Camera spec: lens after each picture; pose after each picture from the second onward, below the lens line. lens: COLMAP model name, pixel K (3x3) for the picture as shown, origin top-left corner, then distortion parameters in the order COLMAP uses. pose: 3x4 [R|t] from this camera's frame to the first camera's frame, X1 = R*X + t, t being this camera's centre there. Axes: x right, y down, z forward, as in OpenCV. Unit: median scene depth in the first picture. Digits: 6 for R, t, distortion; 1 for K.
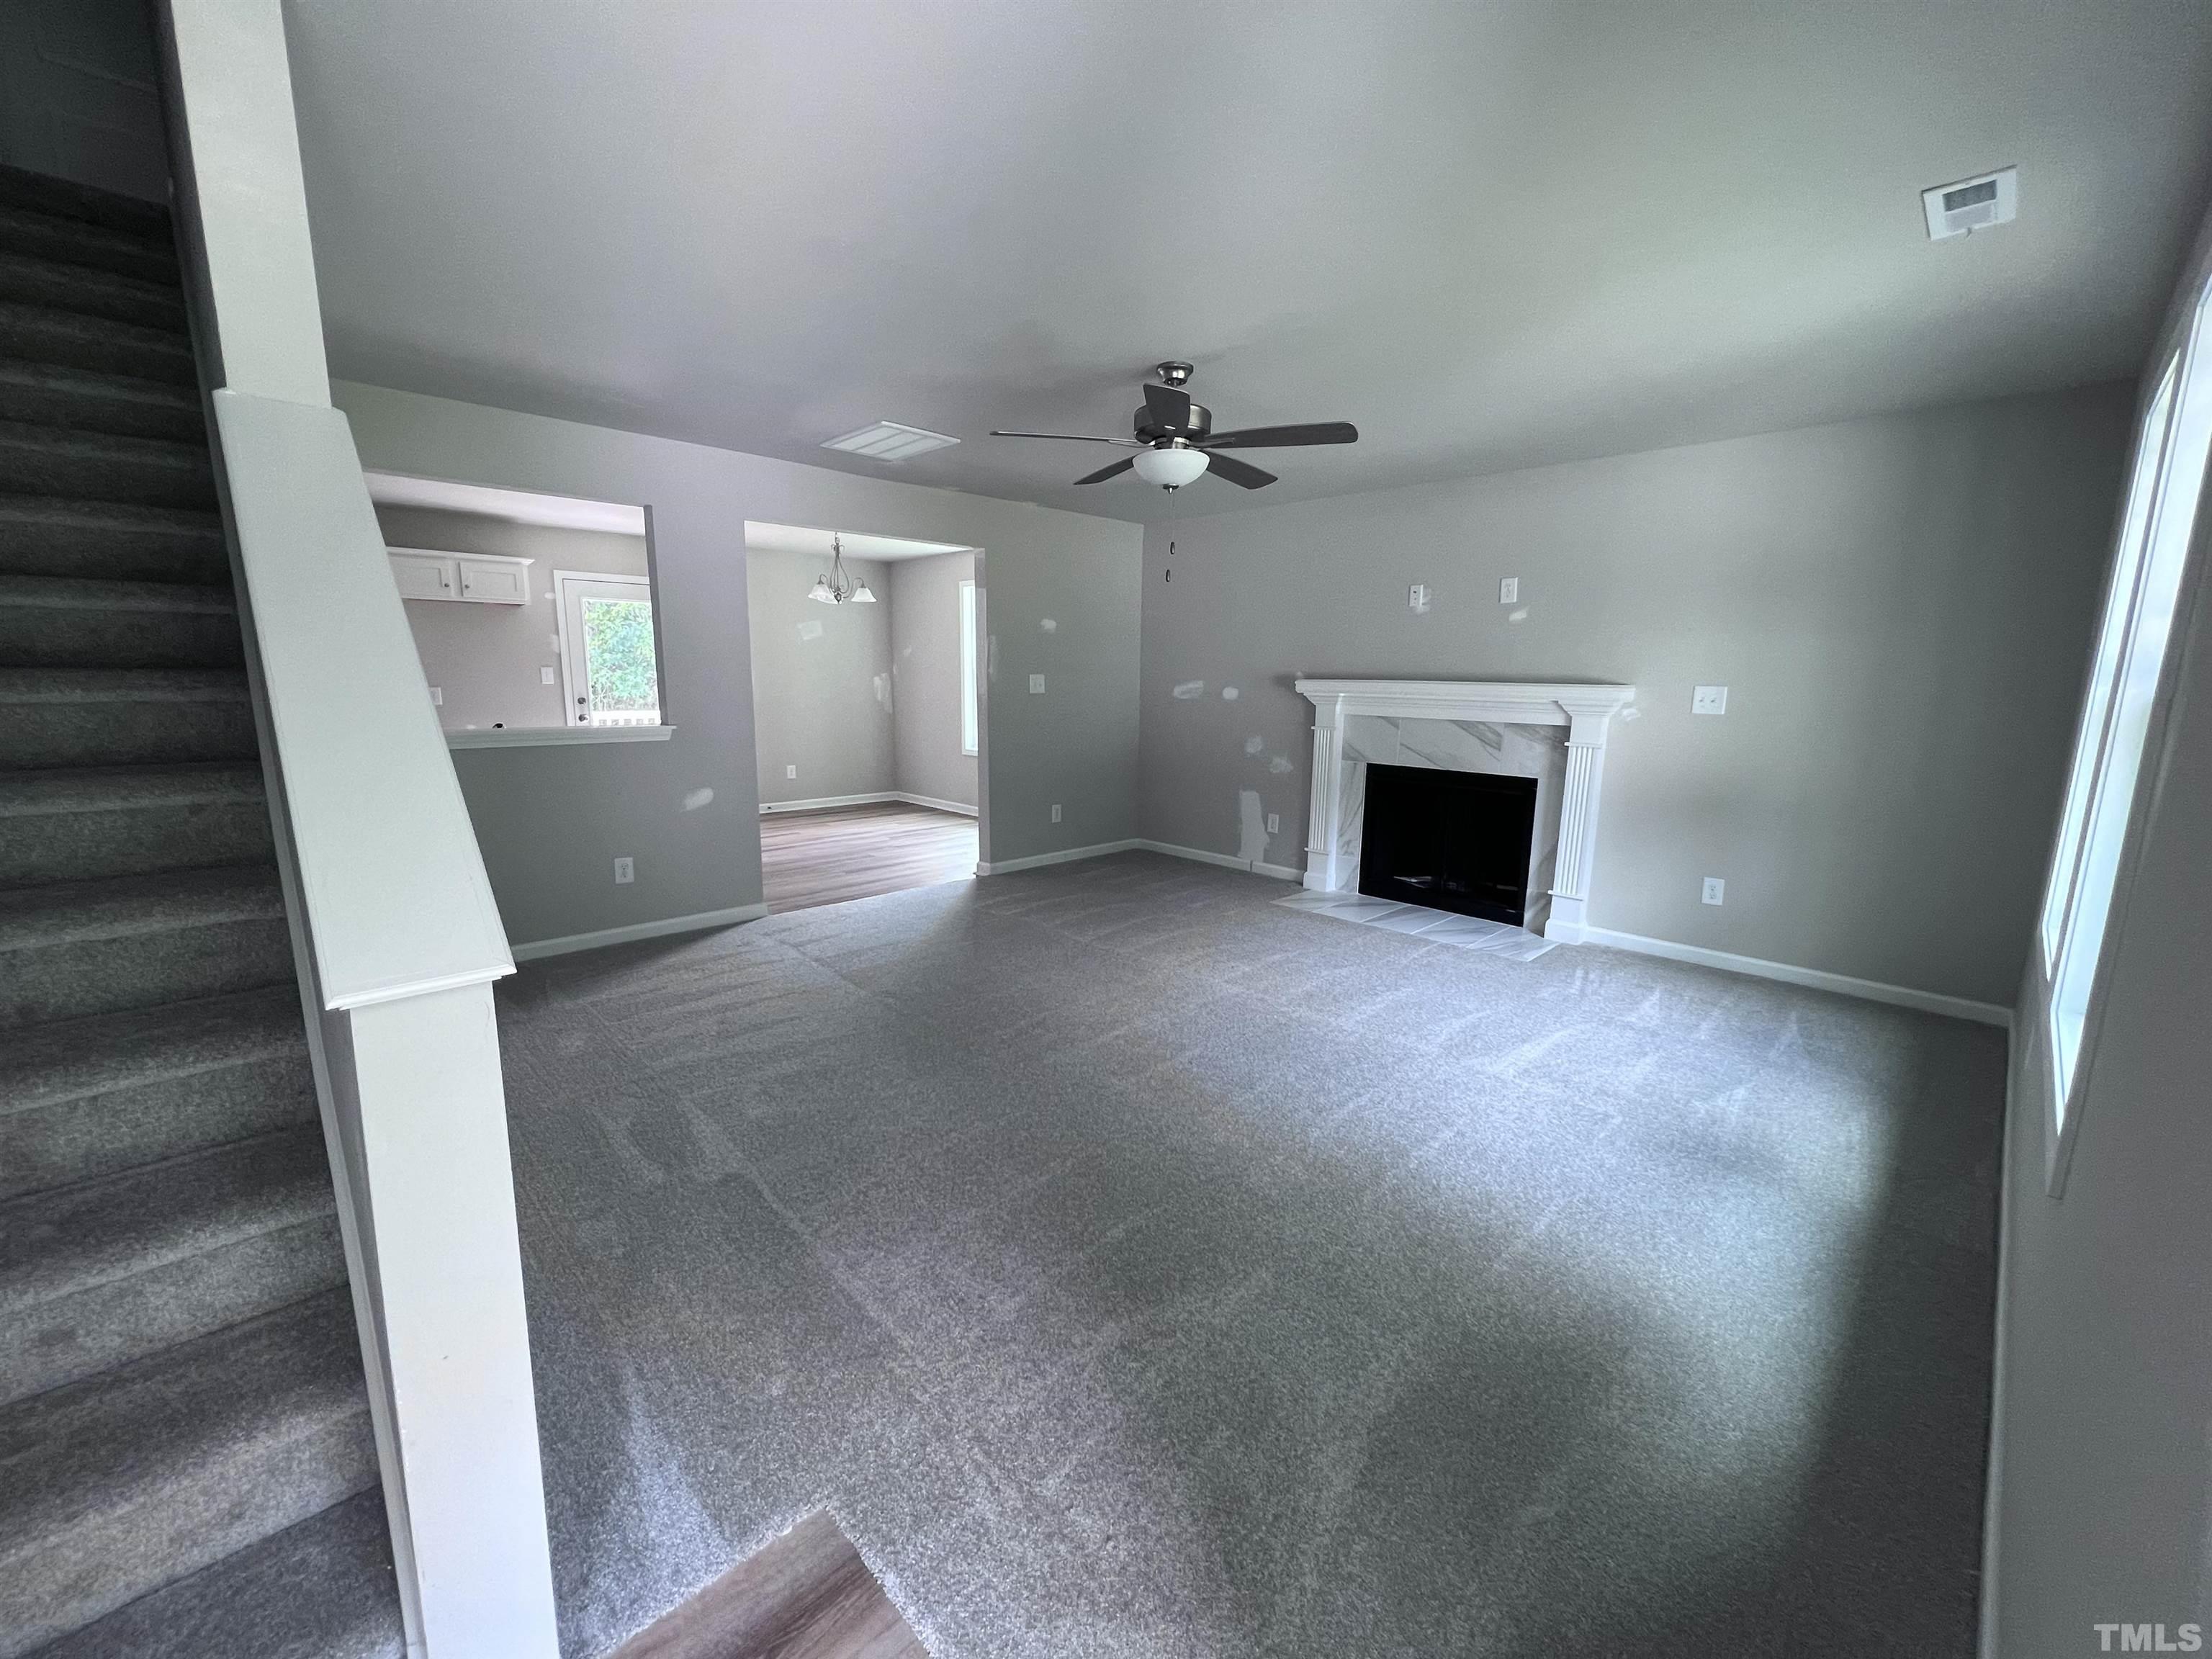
lens RADIAL K [[886.7, 0, 1097.4], [0, 886.7, 829.7], [0, 0, 1]] dist [-0.001640, -0.000140]
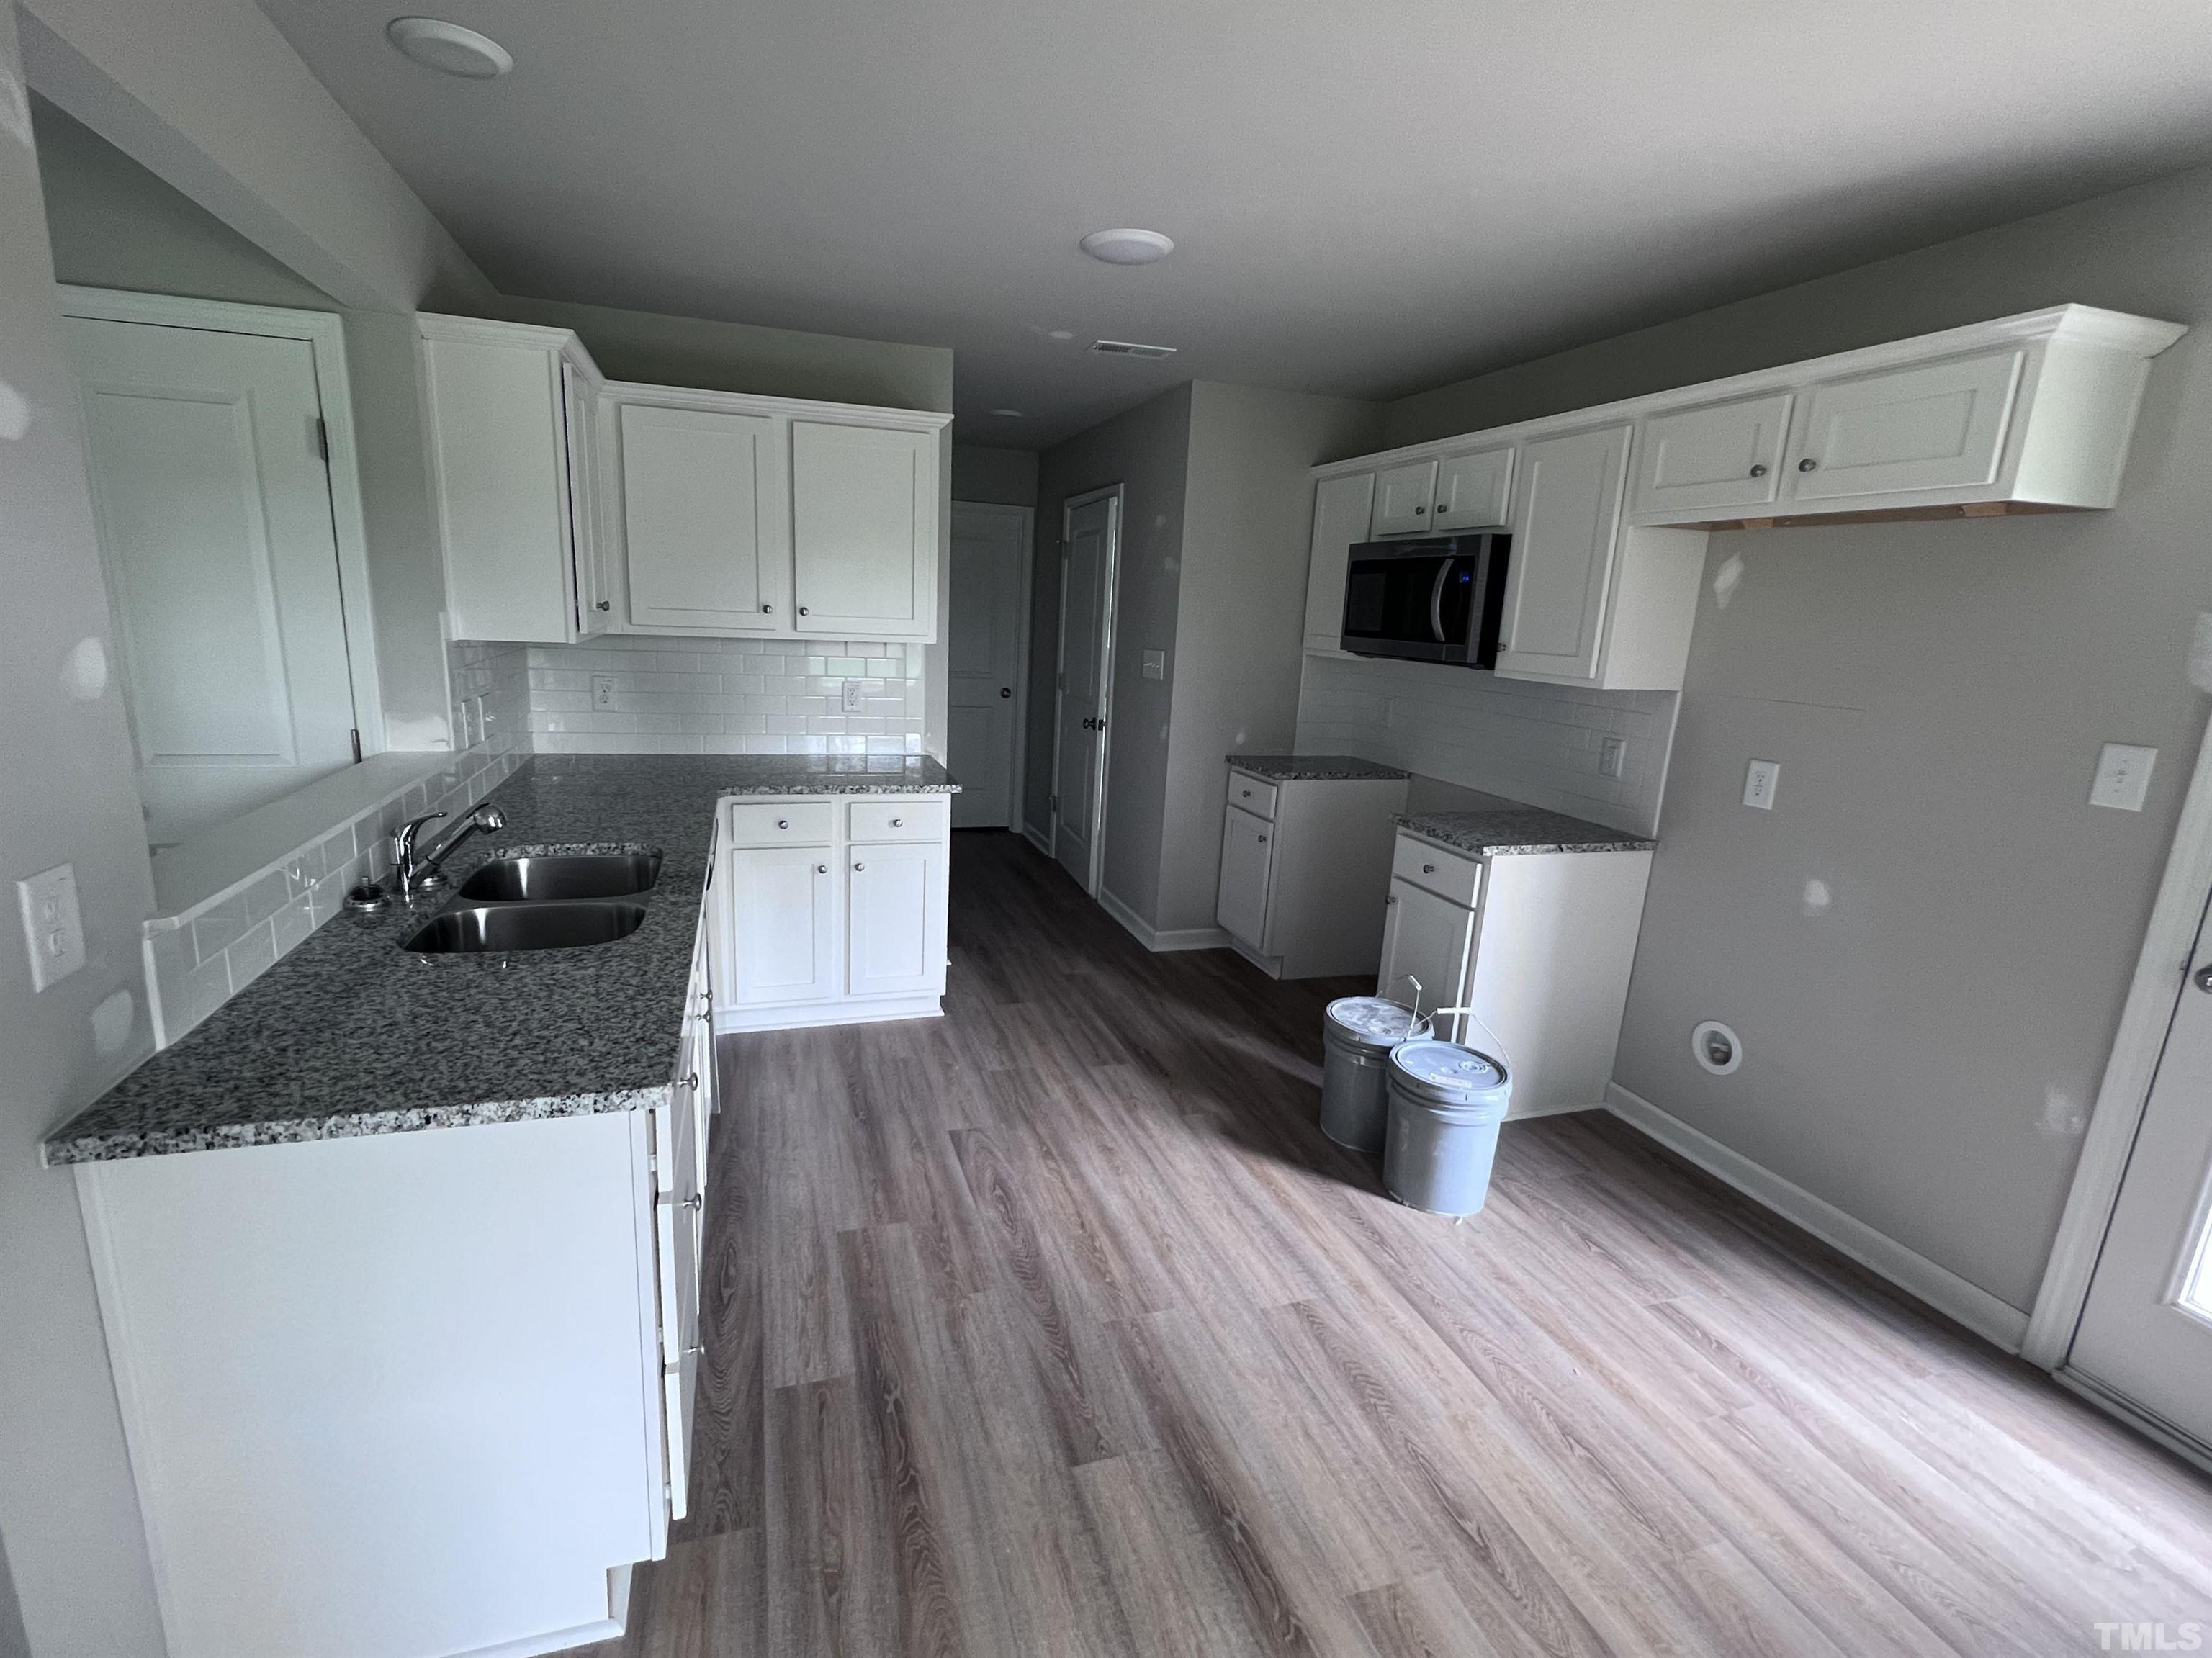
lens RADIAL K [[990.4, 0, 1061.0], [0, 990.4, 825.8], [0, 0, 1]] dist [-0.001280, -0.000530]
pose [[-0.453202, 0.161112, -0.876727, -0.279476], [-0.203456, 0.938875, 0.277704, -0.215457], [0.867879, 0.304231, -0.392721, 1.031595]]
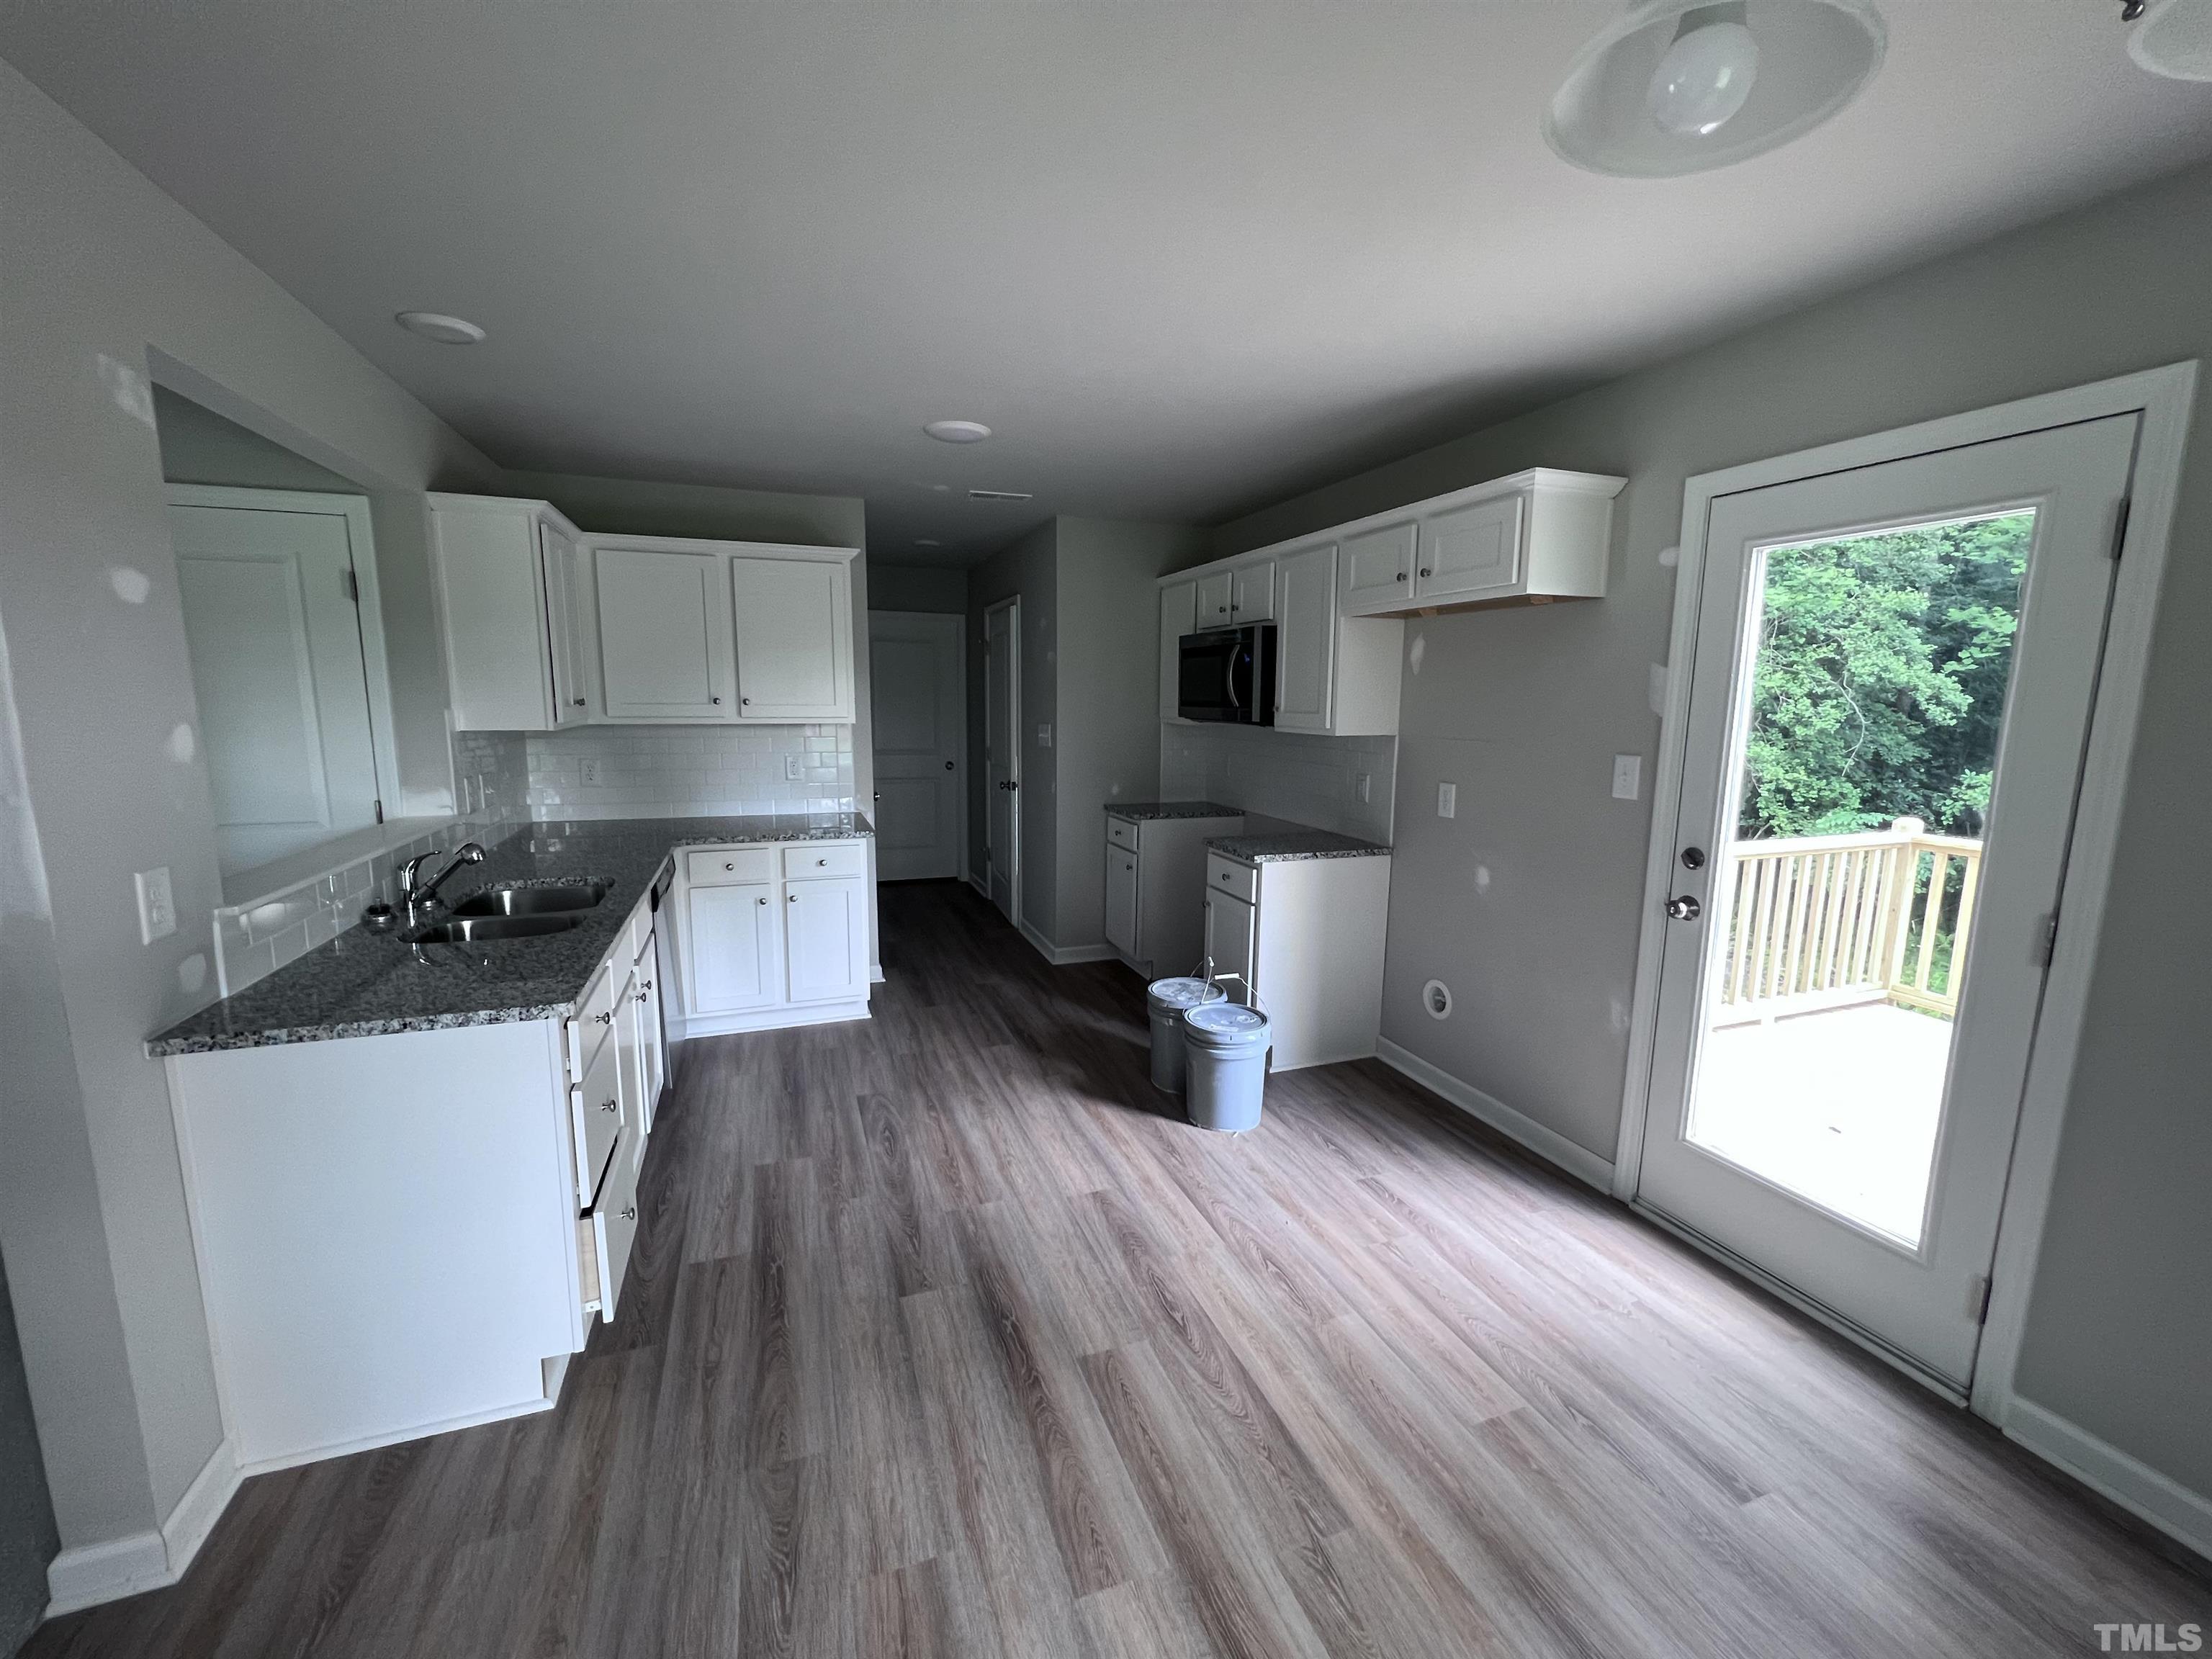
lens RADIAL K [[886.7, 0, 1097.4], [0, 886.7, 829.7], [0, 0, 1]] dist [-0.001640, -0.000140]
pose [[-0.406902, 0.119019, -0.905685, -0.230974], [-0.171961, 0.963769, 0.203910, -0.230631], [0.897140, 0.238714, -0.371692, 1.144915]]
